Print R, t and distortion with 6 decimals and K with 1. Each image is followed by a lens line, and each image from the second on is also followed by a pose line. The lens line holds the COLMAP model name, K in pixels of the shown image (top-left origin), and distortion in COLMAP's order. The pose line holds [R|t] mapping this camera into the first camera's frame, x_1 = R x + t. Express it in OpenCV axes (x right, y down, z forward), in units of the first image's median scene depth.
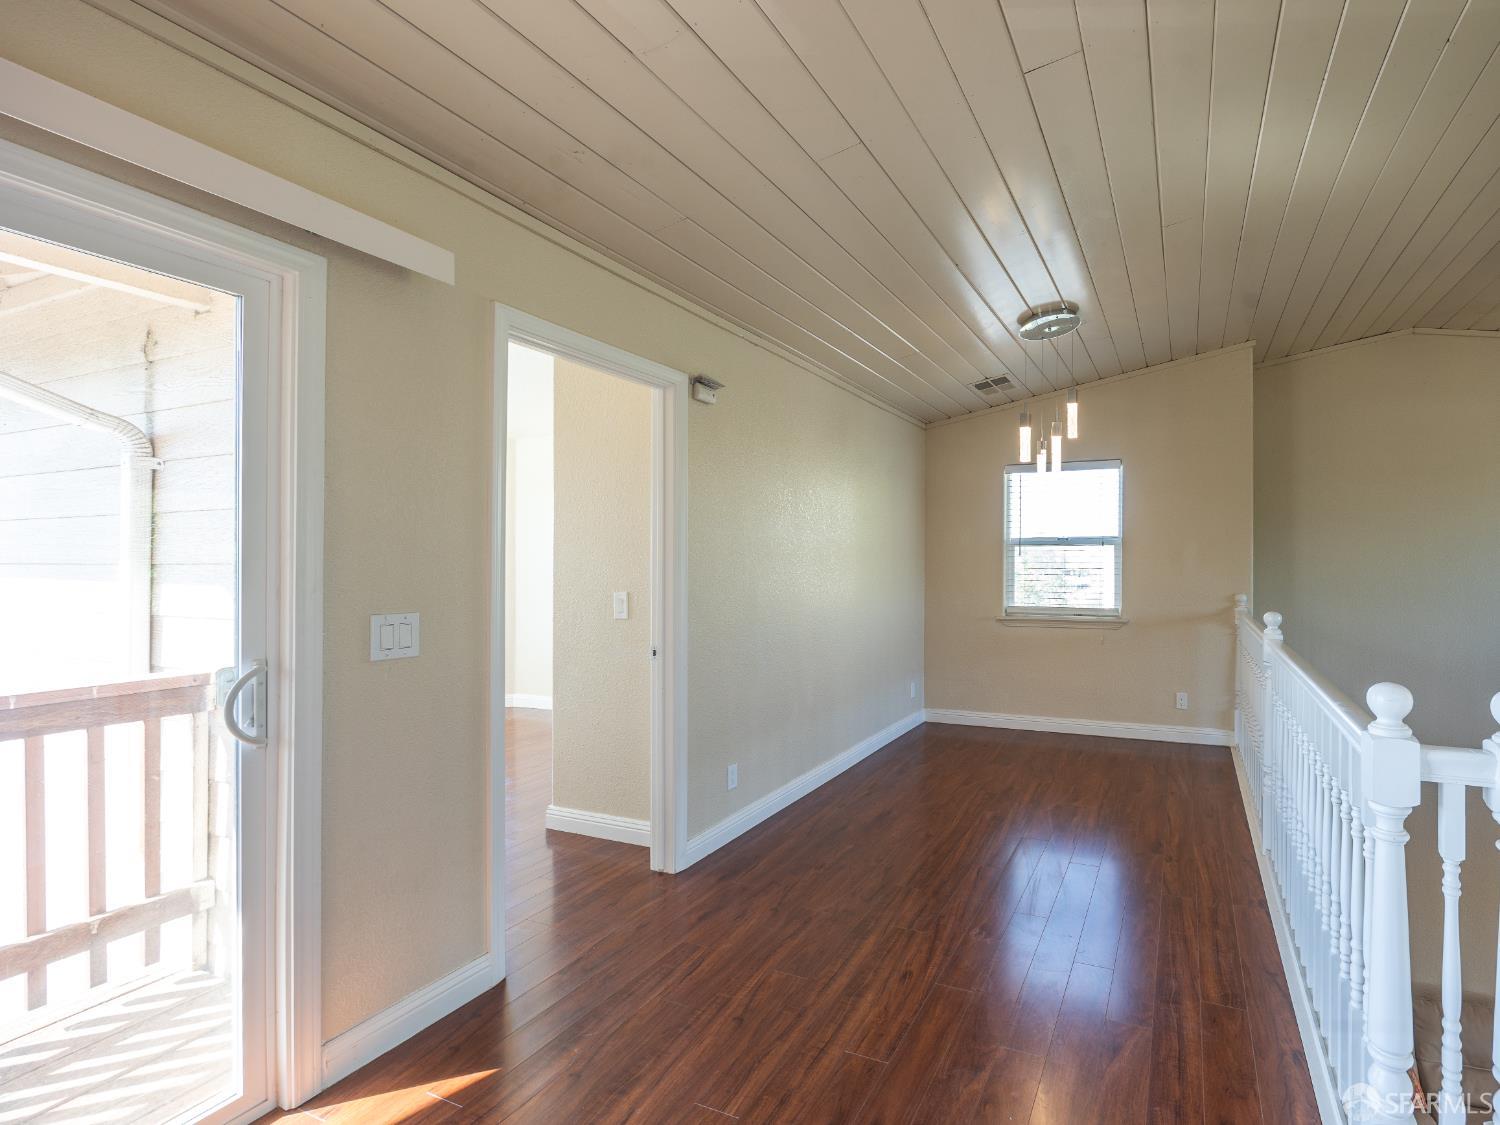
lens RADIAL K [[599.5, 0, 757.1], [0, 599.5, 553.6], [0, 0, 1]] dist [-0.001124, -0.000519]
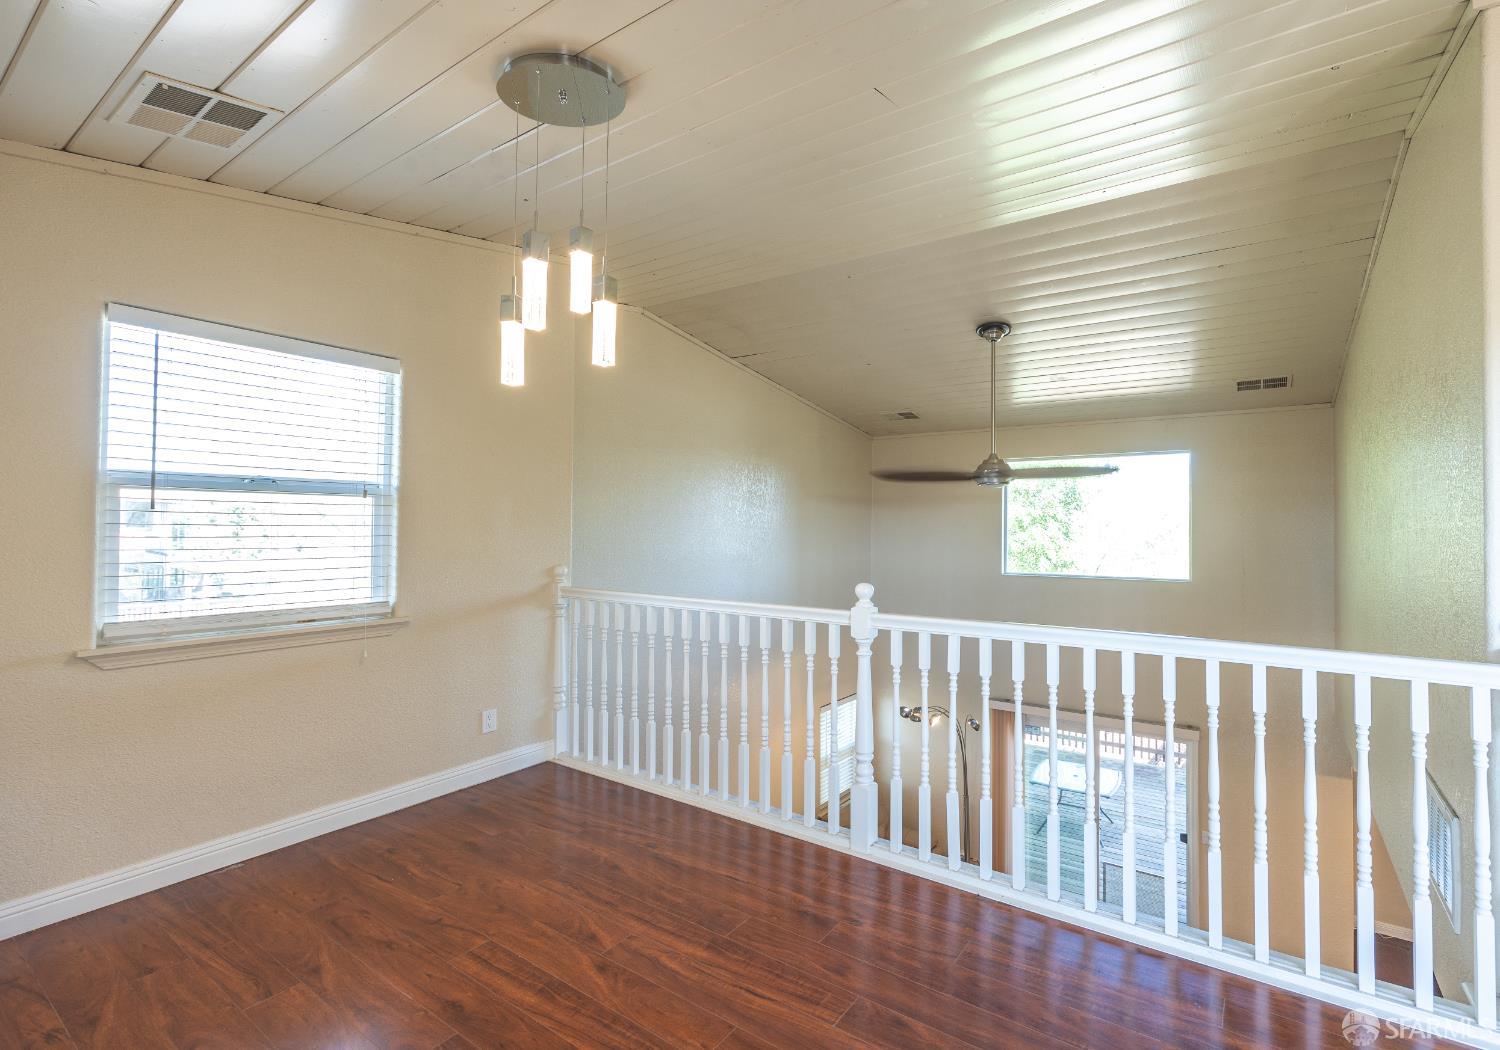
lens RADIAL K [[688.0, 0, 748.7], [0, 688.0, 517.8], [0, 0, 1]] dist [0.003252, 0.000373]
pose [[0.018684, 0.027799, 0.999439, -0.091384], [-0.012081, 0.999547, -0.027576, 0.020931], [-0.999752, -0.011559, 0.019011, 0.601981]]
